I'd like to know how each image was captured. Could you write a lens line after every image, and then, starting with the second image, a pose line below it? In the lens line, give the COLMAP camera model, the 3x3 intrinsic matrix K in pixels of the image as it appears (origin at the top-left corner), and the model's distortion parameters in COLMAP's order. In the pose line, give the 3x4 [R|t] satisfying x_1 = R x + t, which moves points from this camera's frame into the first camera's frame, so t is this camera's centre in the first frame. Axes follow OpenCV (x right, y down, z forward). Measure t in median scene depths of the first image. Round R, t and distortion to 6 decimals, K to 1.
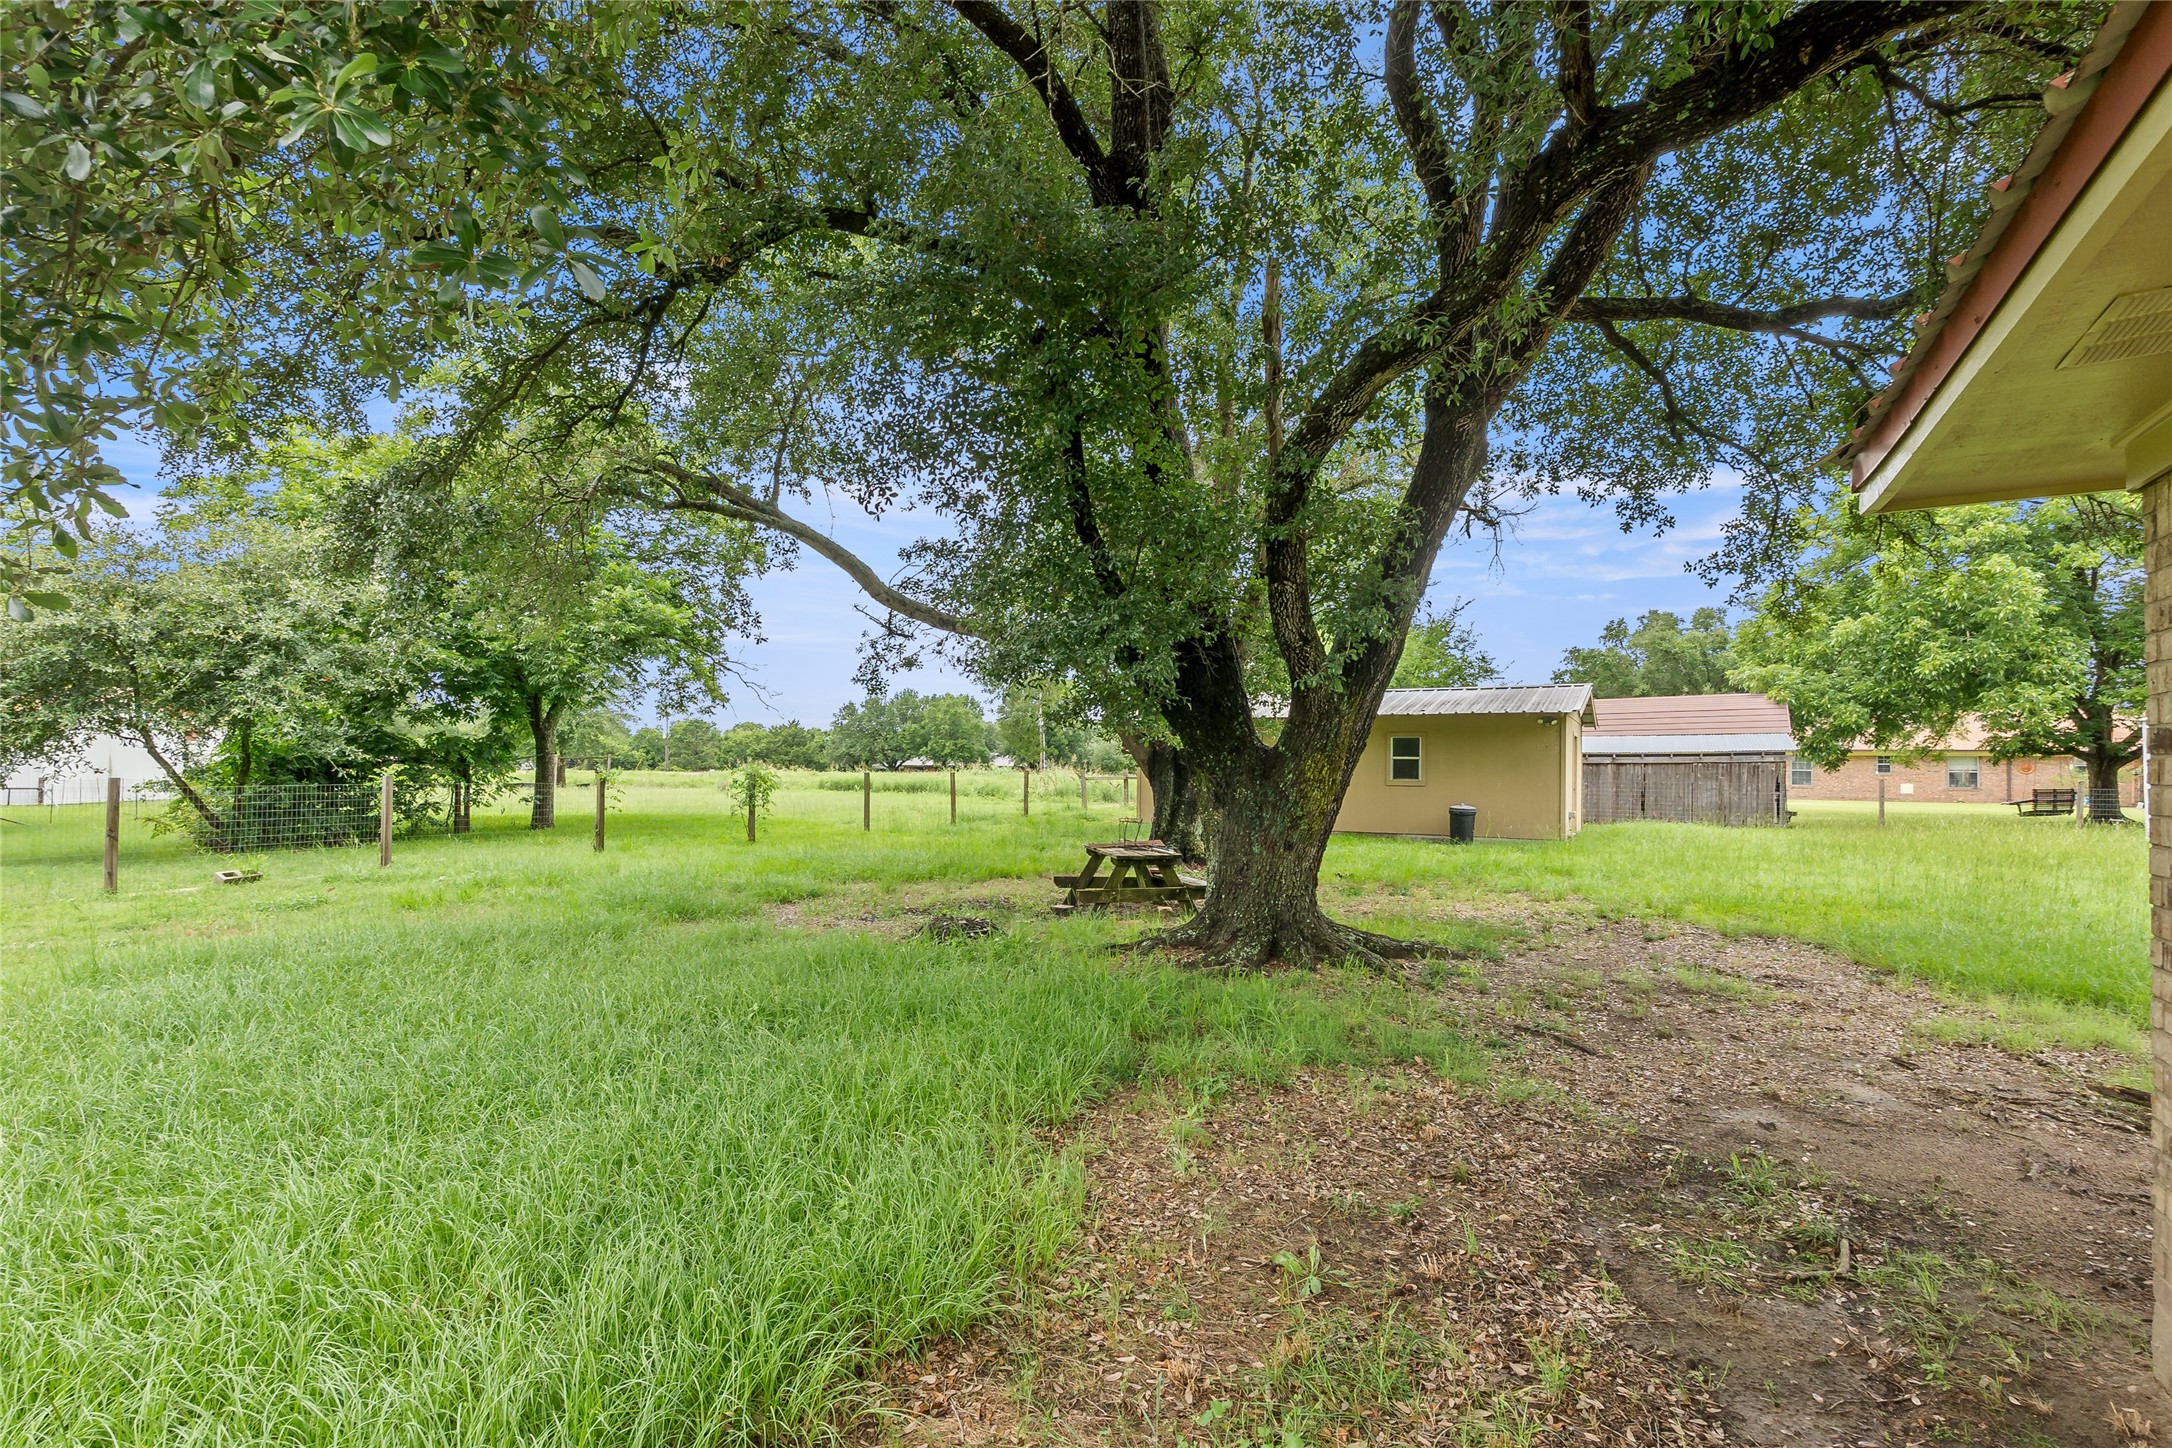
lens RADIAL K [[1008.9, 0, 1070.8], [0, 1008.9, 743.2], [0, 0, 1]] dist [-0.008155, 0.001517]
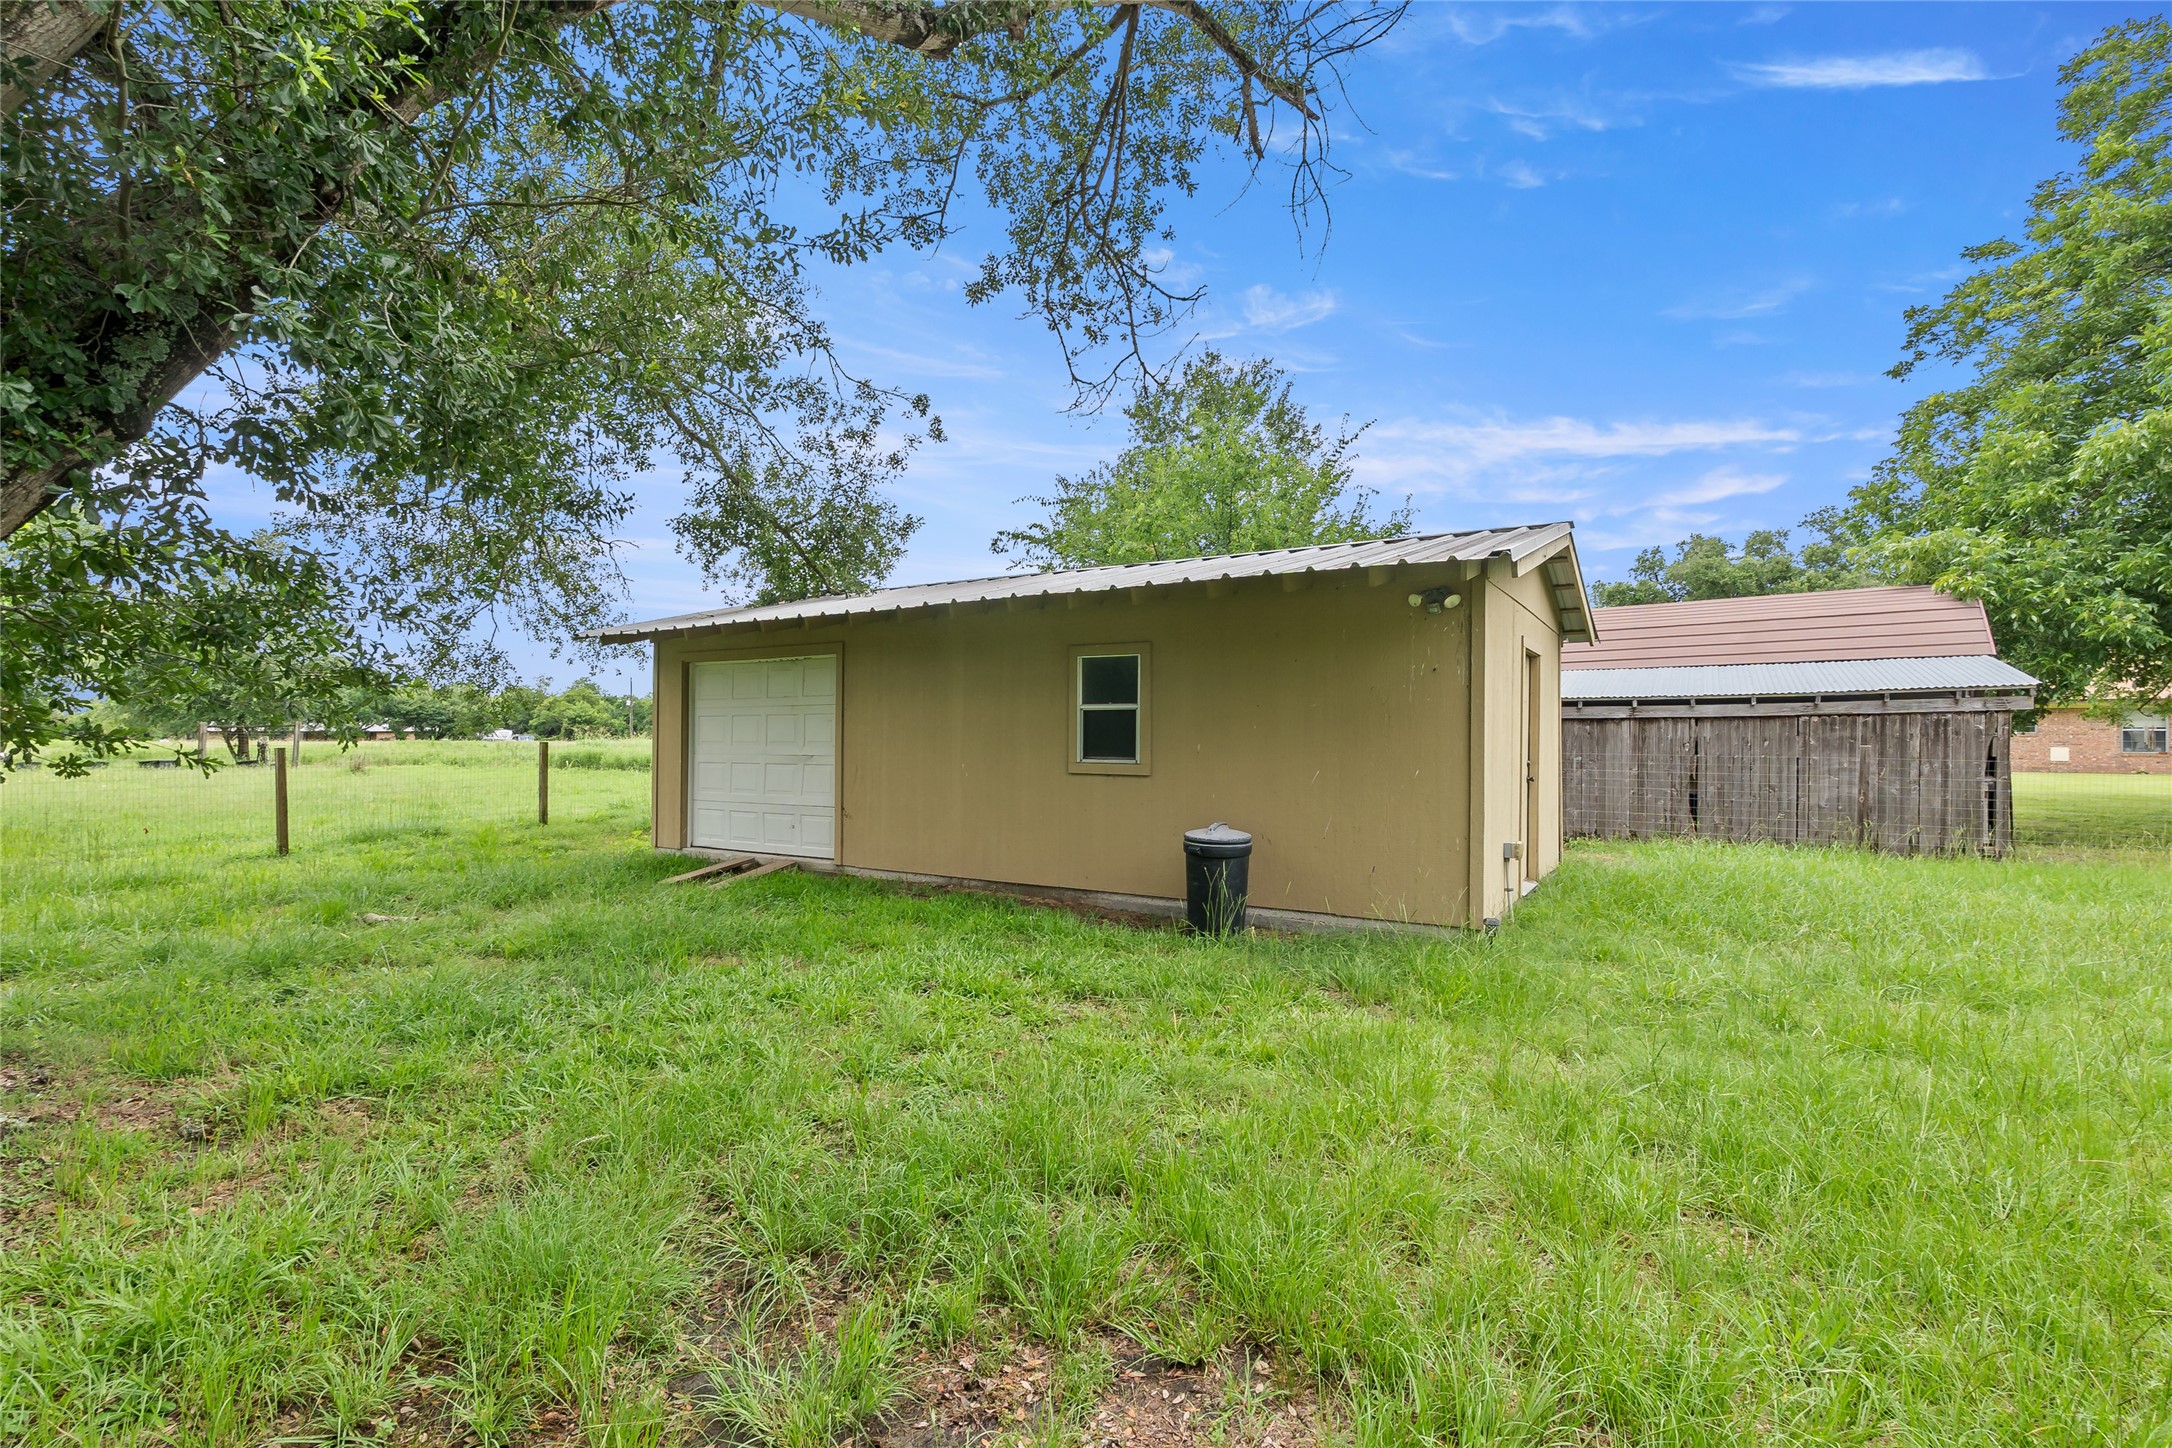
lens RADIAL K [[1008.9, 0, 1081.7], [0, 1008.9, 728.1], [0, 0, 1]] dist [-0.008155, 0.001517]
pose [[0.999760, -0.008801, -0.020072, 0.266817], [0.009175, 0.999784, 0.018648, 0.012284], [0.019904, -0.018828, 0.999625, 0.479700]]
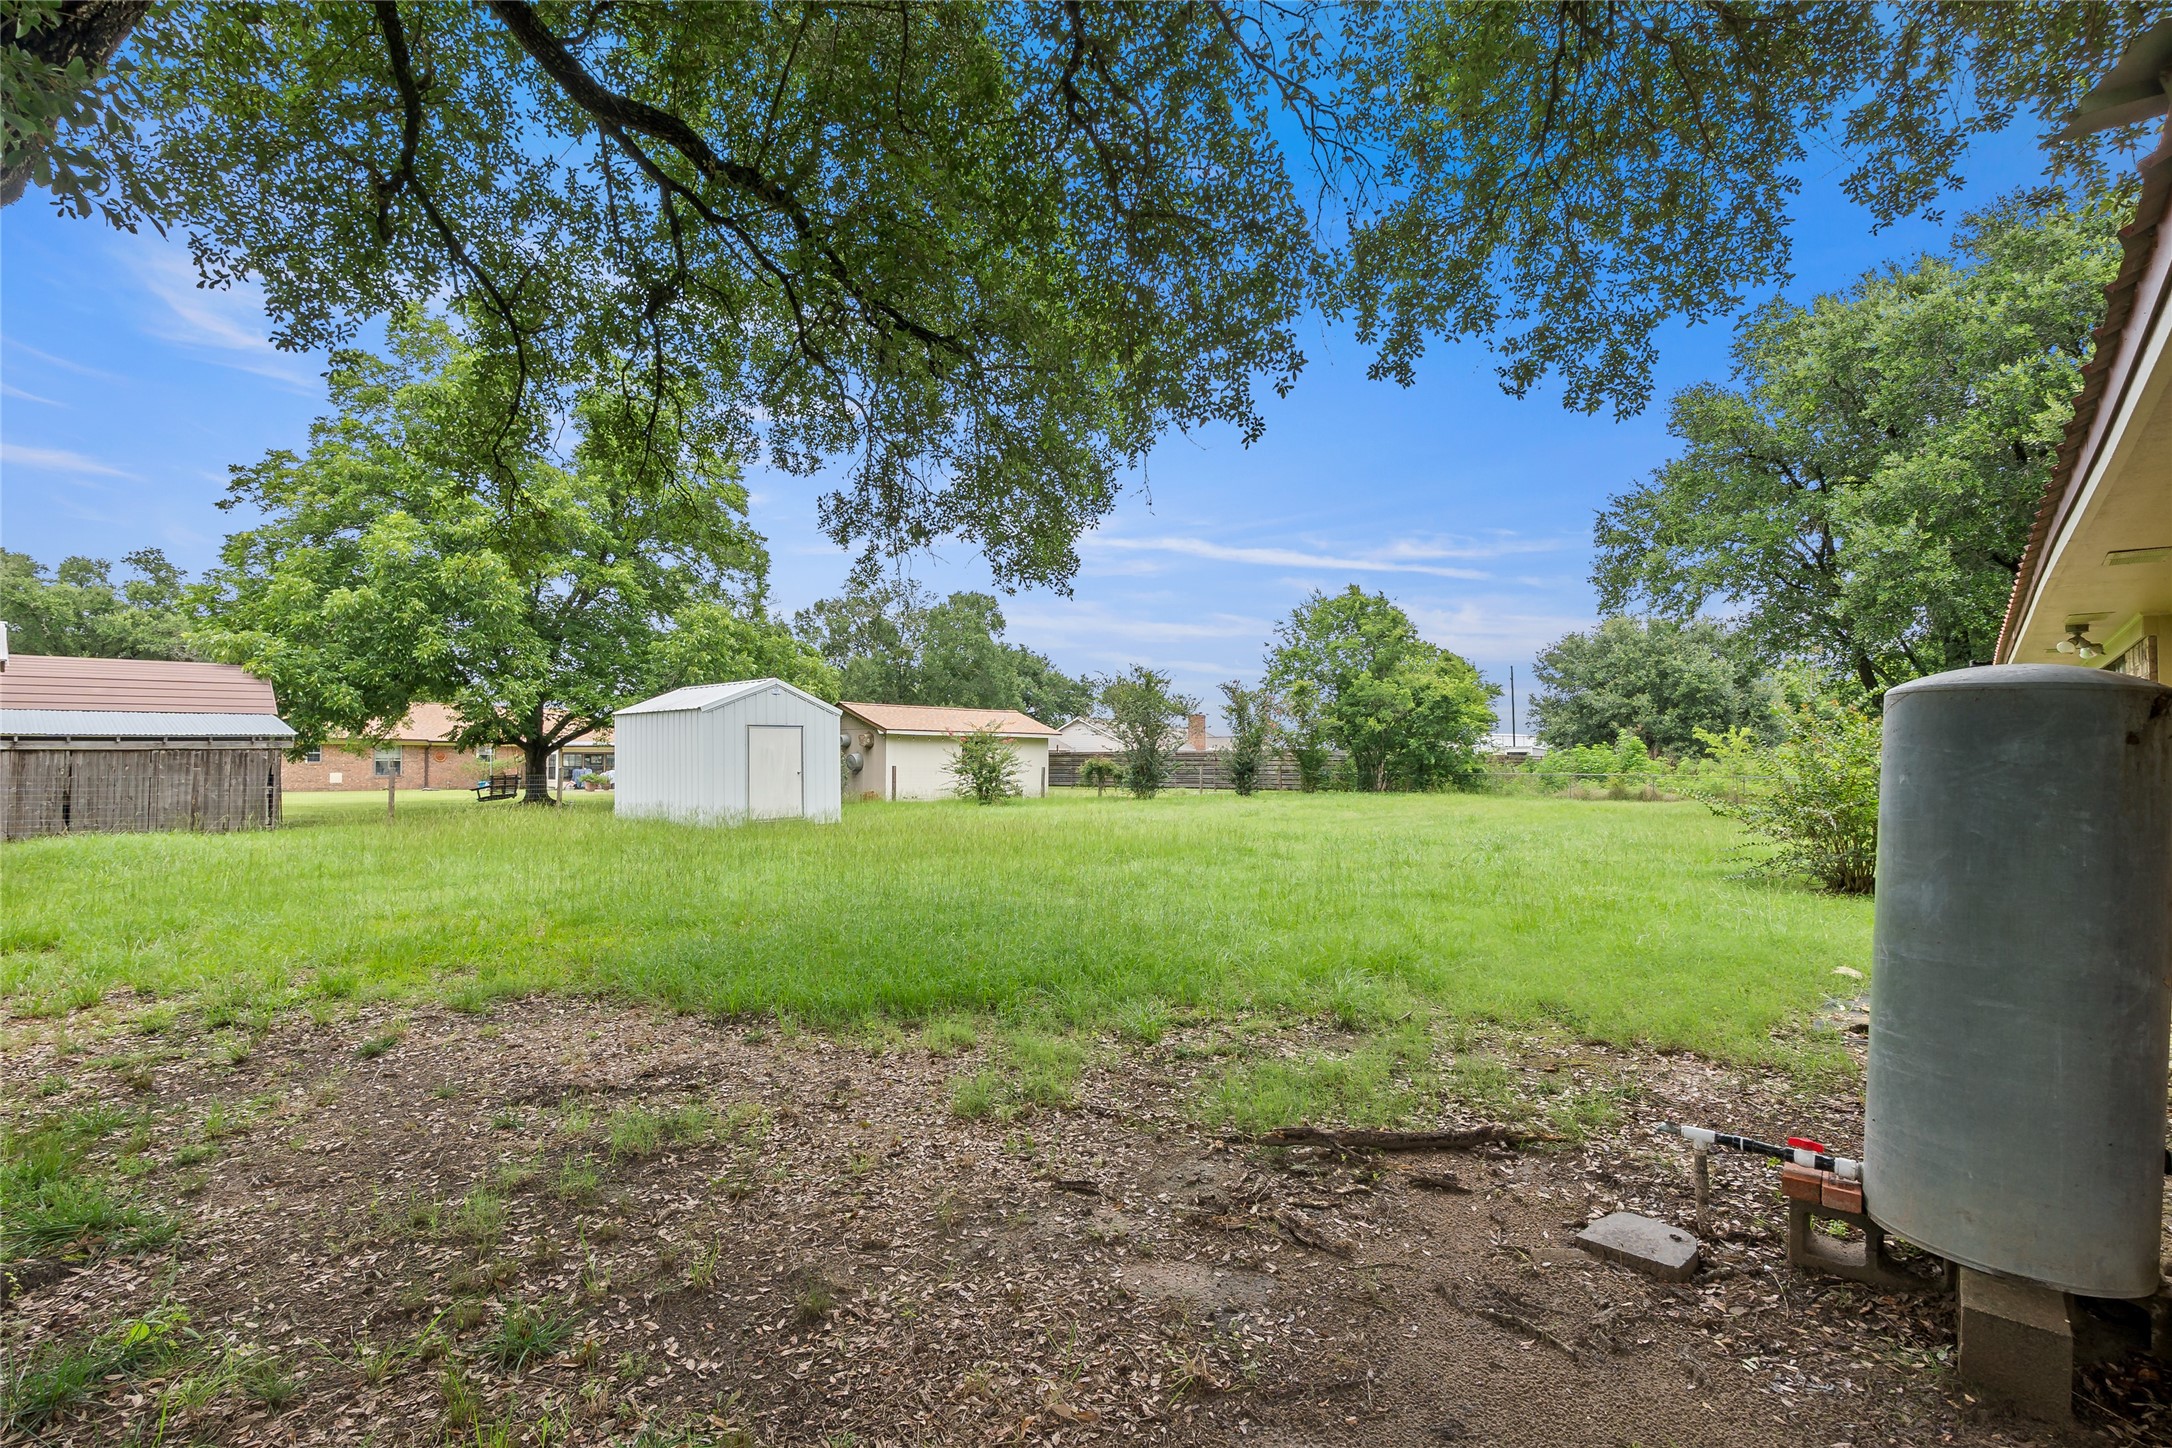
lens RADIAL K [[1008.9, 0, 1070.6], [0, 1008.9, 740.5], [0, 0, 1]] dist [-0.008155, 0.001517]
pose [[0.201343, 0.013160, 0.979432, 0.032815], [-0.020661, 0.999744, -0.009186, 0.005030], [-0.979303, -0.018387, 0.201564, 0.181577]]
